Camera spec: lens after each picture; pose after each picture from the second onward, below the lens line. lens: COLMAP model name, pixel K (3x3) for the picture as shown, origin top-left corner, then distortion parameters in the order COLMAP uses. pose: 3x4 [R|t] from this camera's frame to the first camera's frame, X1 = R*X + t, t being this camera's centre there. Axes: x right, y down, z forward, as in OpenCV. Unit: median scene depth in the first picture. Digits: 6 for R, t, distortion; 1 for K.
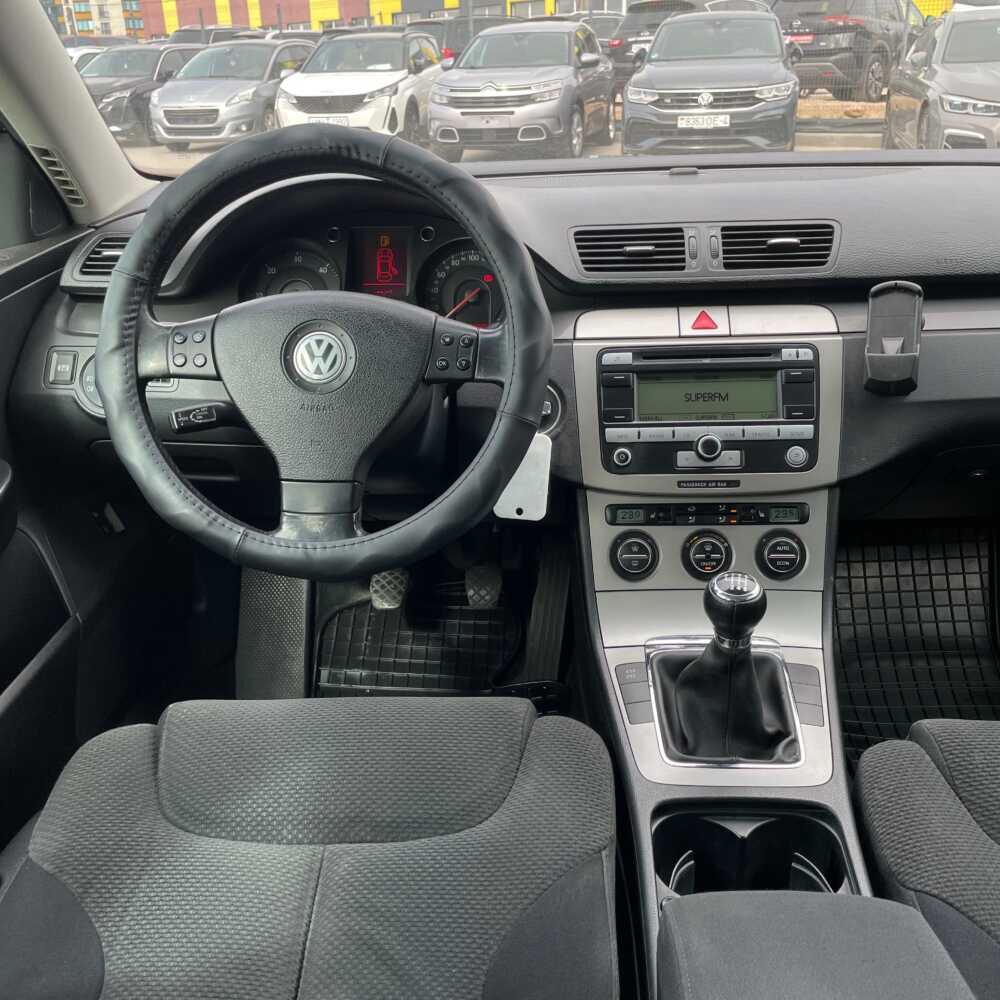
lens RADIAL K [[1023.7, 0, 503.1], [0, 1023.7, 499.7], [0, 0, 1]] dist [0.044914, 0.000000]
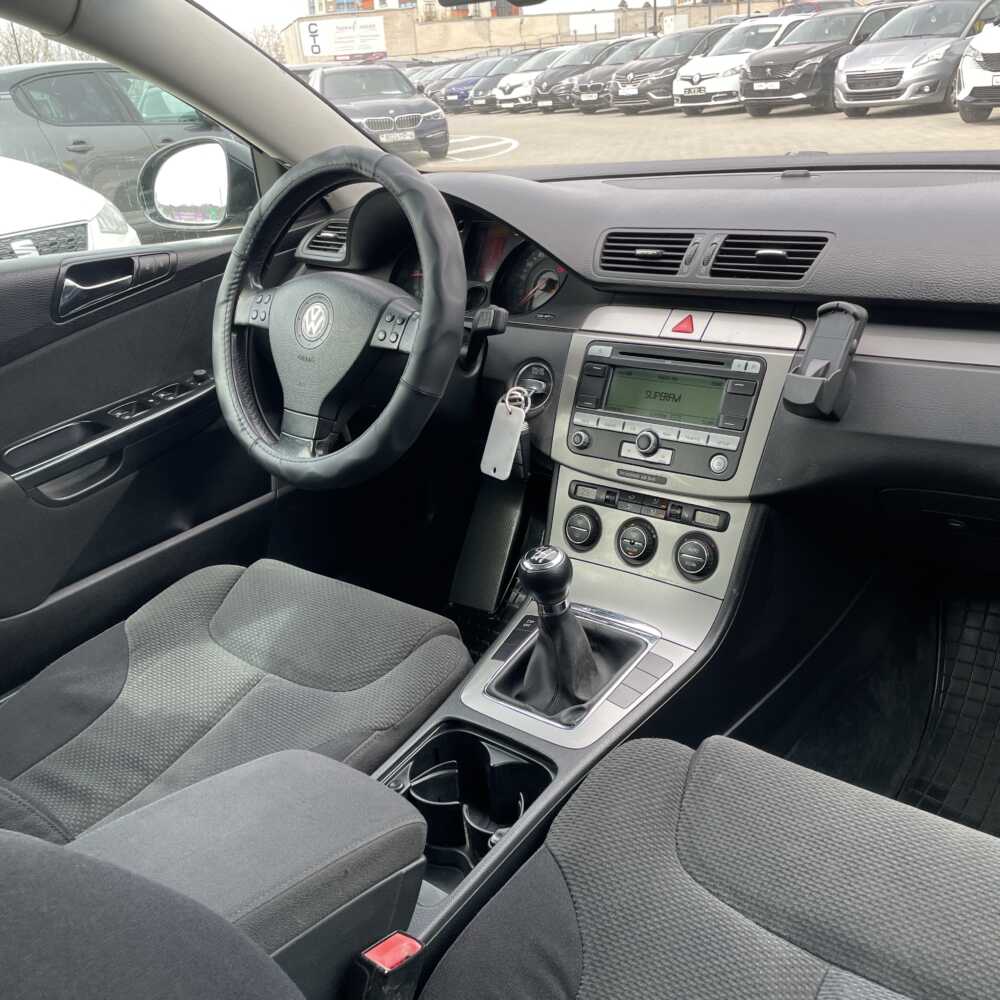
lens RADIAL K [[1023.7, 0, 496.6], [0, 1023.7, 517.8], [0, 0, 1]] dist [0.044914, 0.000000]
pose [[0.795979, 0.202997, -0.570272, 0.692940], [-0.175717, 0.979013, 0.103231, -0.056333], [0.579260, 0.018037, 0.814944, 0.037396]]
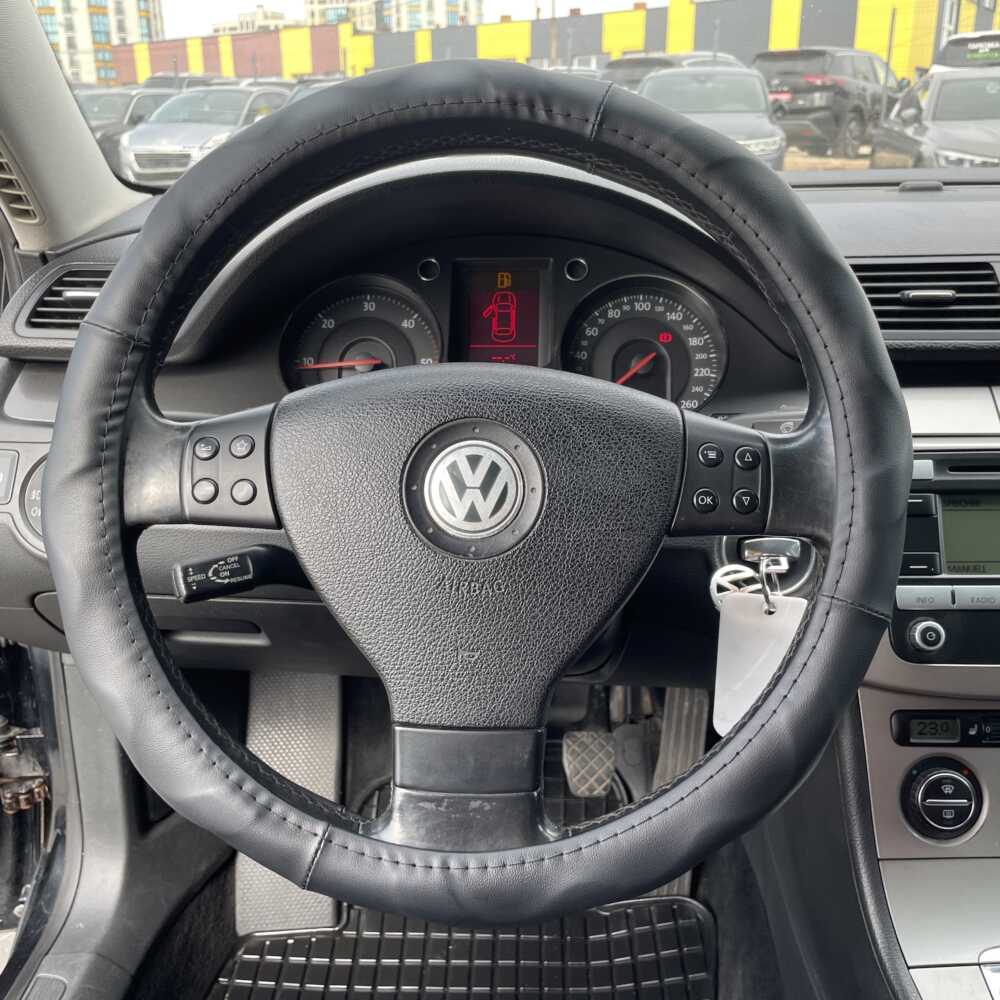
lens RADIAL K [[1023.7, 0, 504.4], [0, 1023.7, 484.8], [0, 0, 1]] dist [0.044914, 0.000000]
pose [[0.999303, 0.006618, 0.036746, -0.152409], [-0.004385, 0.998156, -0.060536, -0.091100], [-0.037079, 0.060333, 0.997489, 0.396925]]
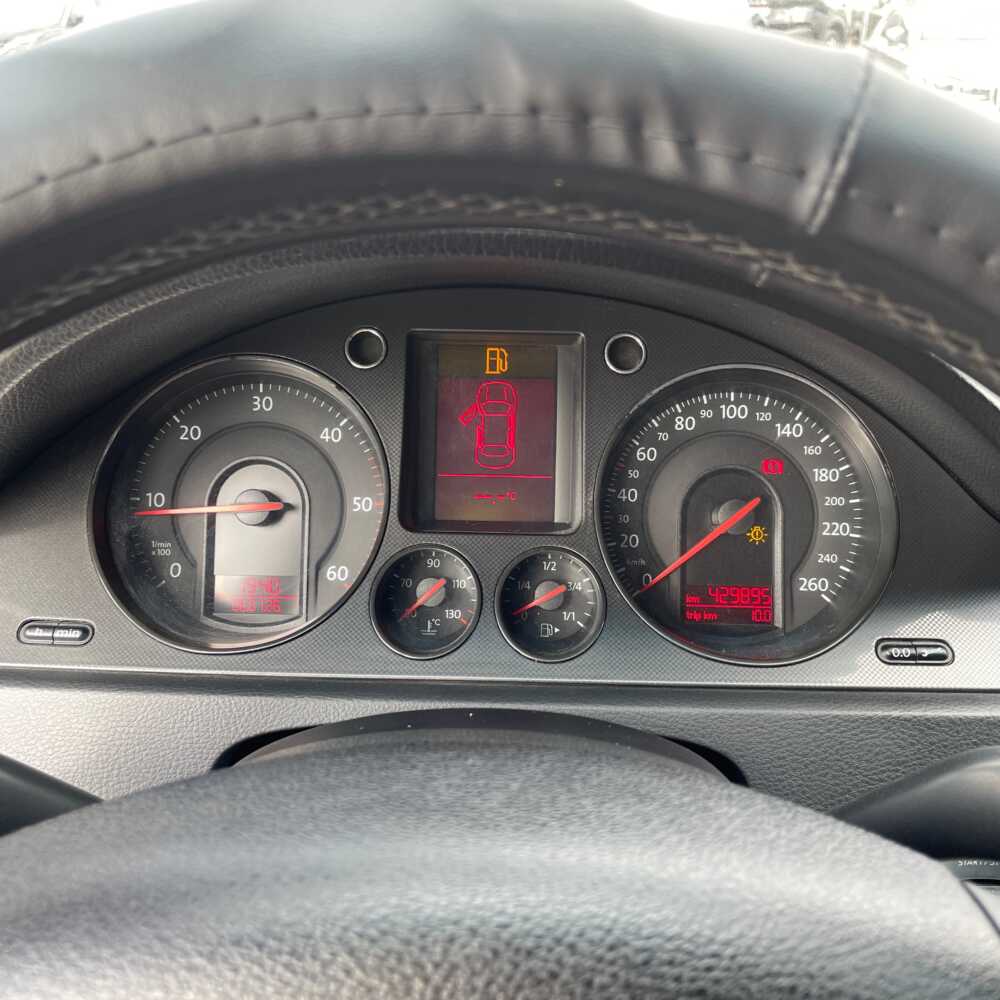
lens RADIAL K [[1023.7, 0, 510.5], [0, 1023.7, 480.3], [0, 0, 1]] dist [0.044914, 0.000000]
pose [[0.996791, 0.007085, 0.079732, -0.154360], [-0.008003, 0.999905, 0.011201, -0.233958], [-0.079645, -0.011803, 0.996753, 0.688307]]
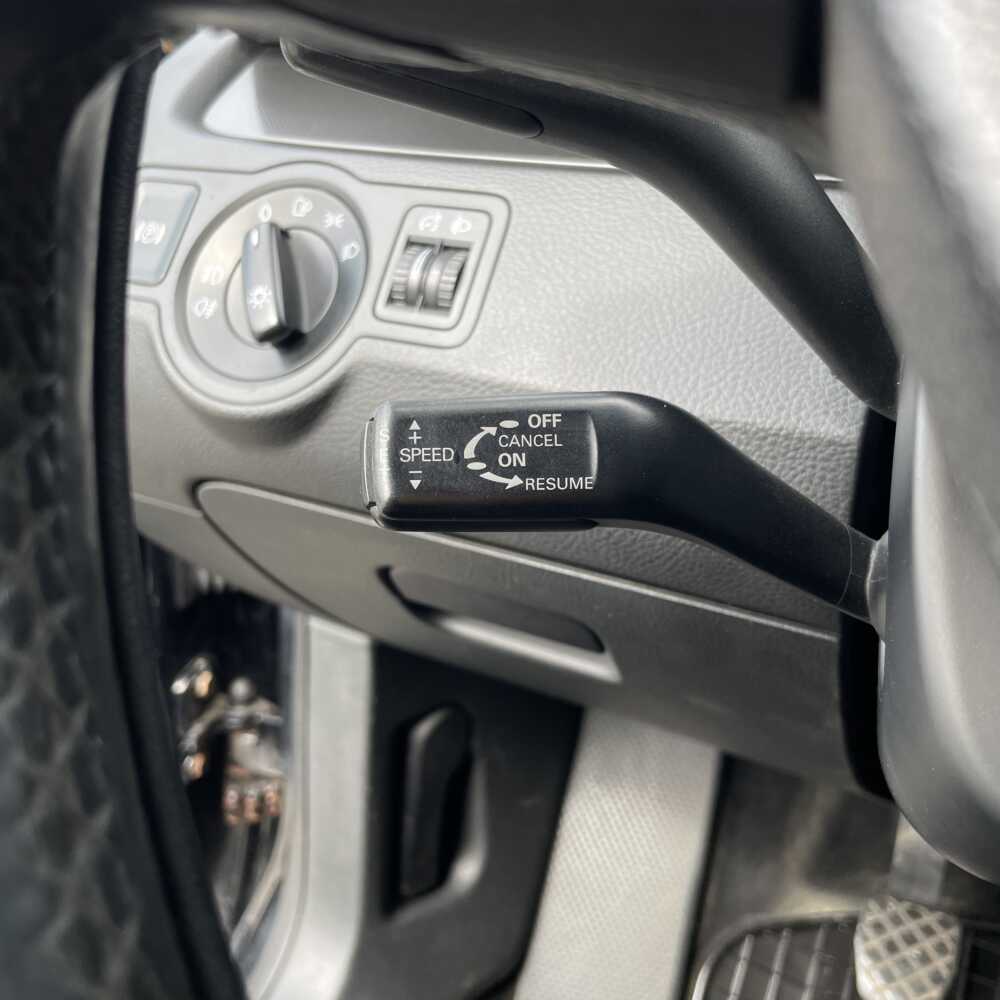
lens RADIAL K [[1023.7, 0, 502.8], [0, 1023.7, 494.7], [0, 0, 1]] dist [0.044914, 0.000000]
pose [[0.928604, 0.174539, -0.327461, -0.224205], [-0.196387, 0.979915, -0.034609, -0.064018], [0.314844, 0.096447, 0.944231, 0.786749]]
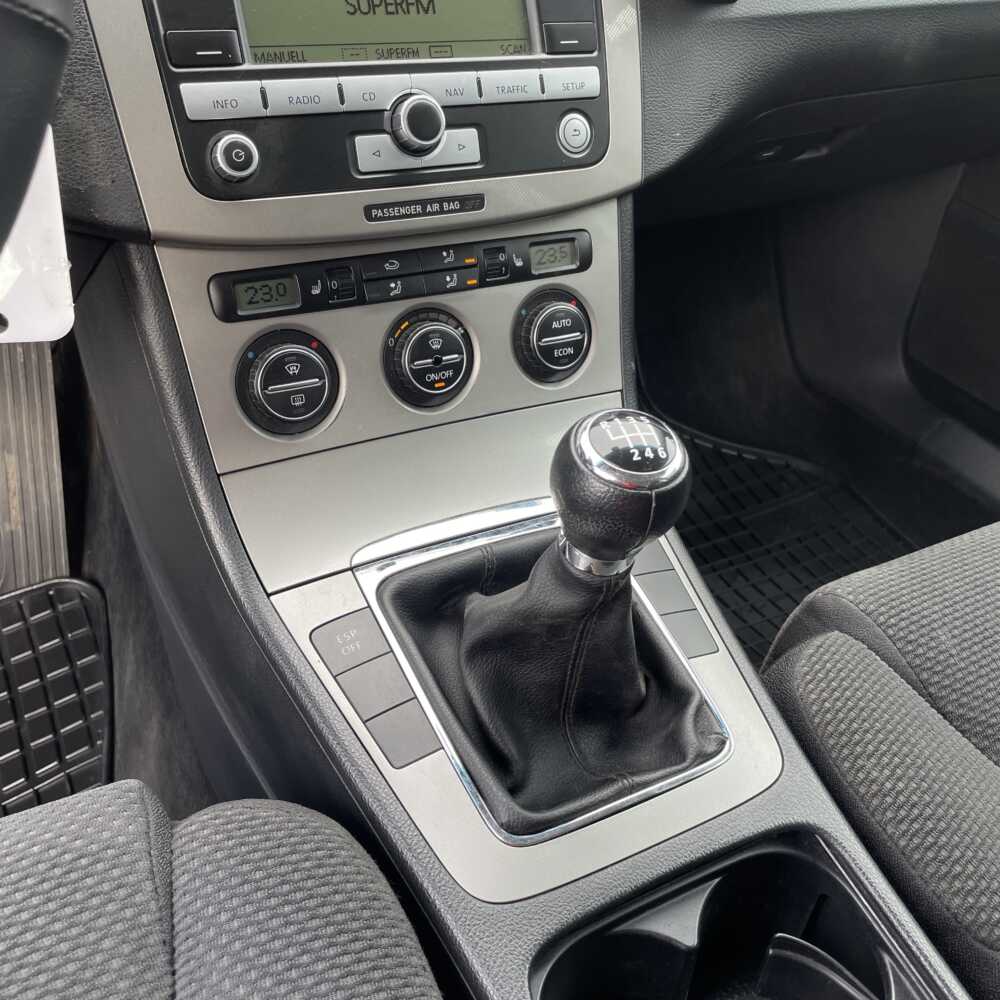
lens RADIAL K [[1023.7, 0, 507.2], [0, 1023.7, 499.9], [0, 0, 1]] dist [0.044914, 0.000000]
pose [[0.837829, -0.225274, 0.497287, -0.031250], [0.084657, 0.953486, 0.289305, -0.020232], [-0.539329, -0.200289, 0.817930, 0.562849]]
